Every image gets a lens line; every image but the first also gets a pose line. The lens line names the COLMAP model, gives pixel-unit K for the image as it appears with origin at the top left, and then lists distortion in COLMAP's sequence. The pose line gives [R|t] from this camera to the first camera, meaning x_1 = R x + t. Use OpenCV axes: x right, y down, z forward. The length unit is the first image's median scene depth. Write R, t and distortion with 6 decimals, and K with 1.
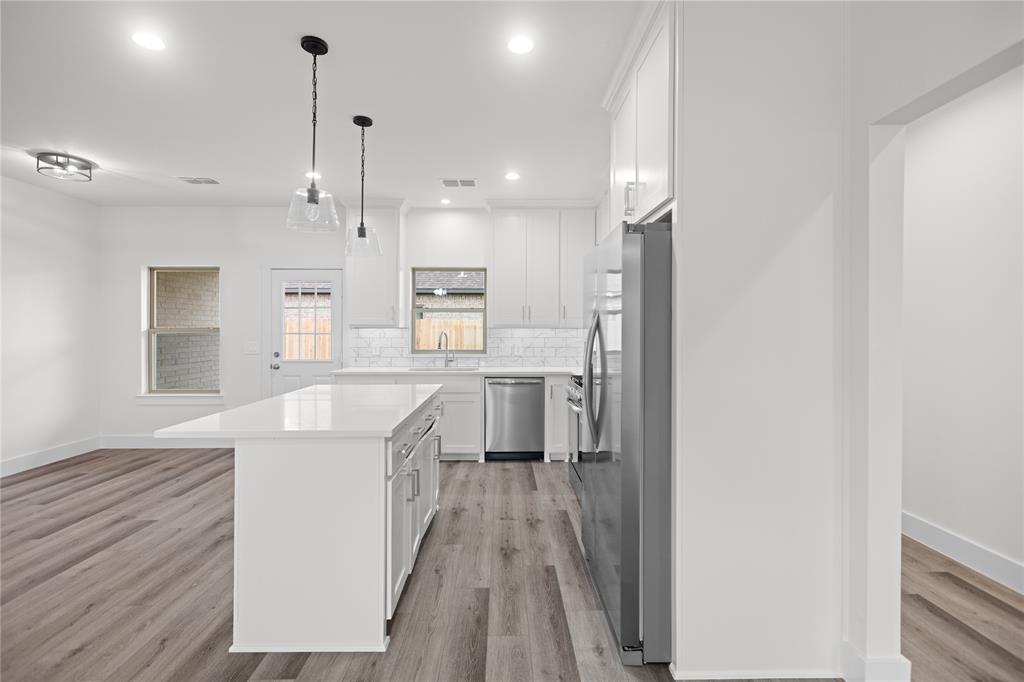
lens RADIAL K [[456.7, 0, 509.1], [0, 456.7, 325.8], [0, 0, 1]] dist [0.003979, -0.001896]
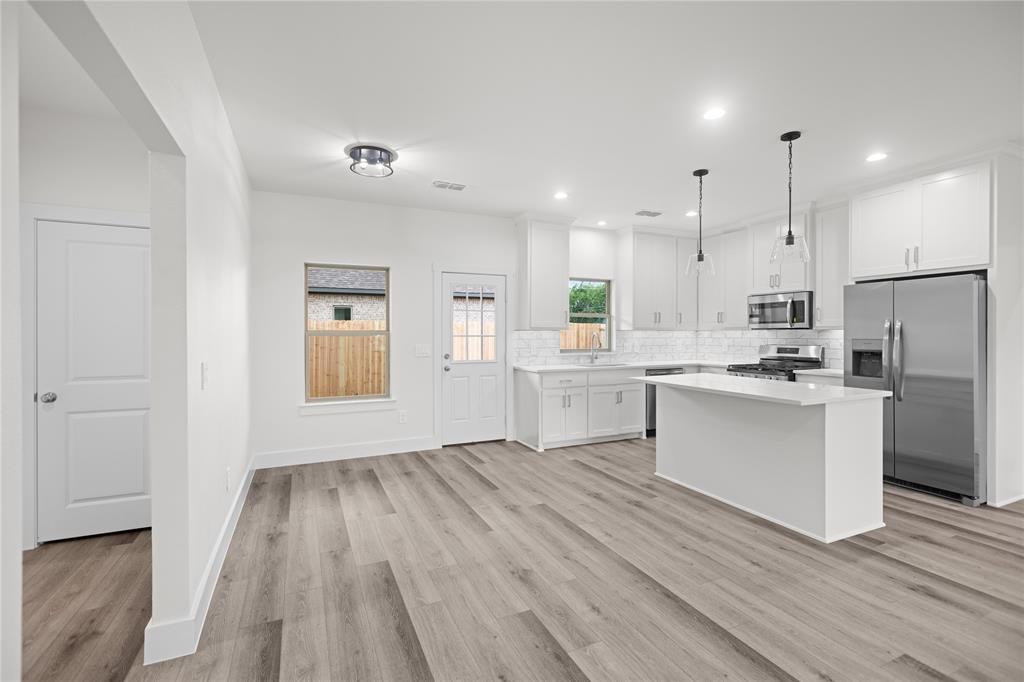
lens RADIAL K [[456.7, 0, 507.5], [0, 456.7, 333.2], [0, 0, 1]] dist [0.003979, -0.001896]
pose [[0.916679, -0.005141, 0.399591, -0.959432], [-0.000542, 0.999900, 0.014108, -0.004802], [-0.399624, -0.013149, 0.916585, 0.014405]]
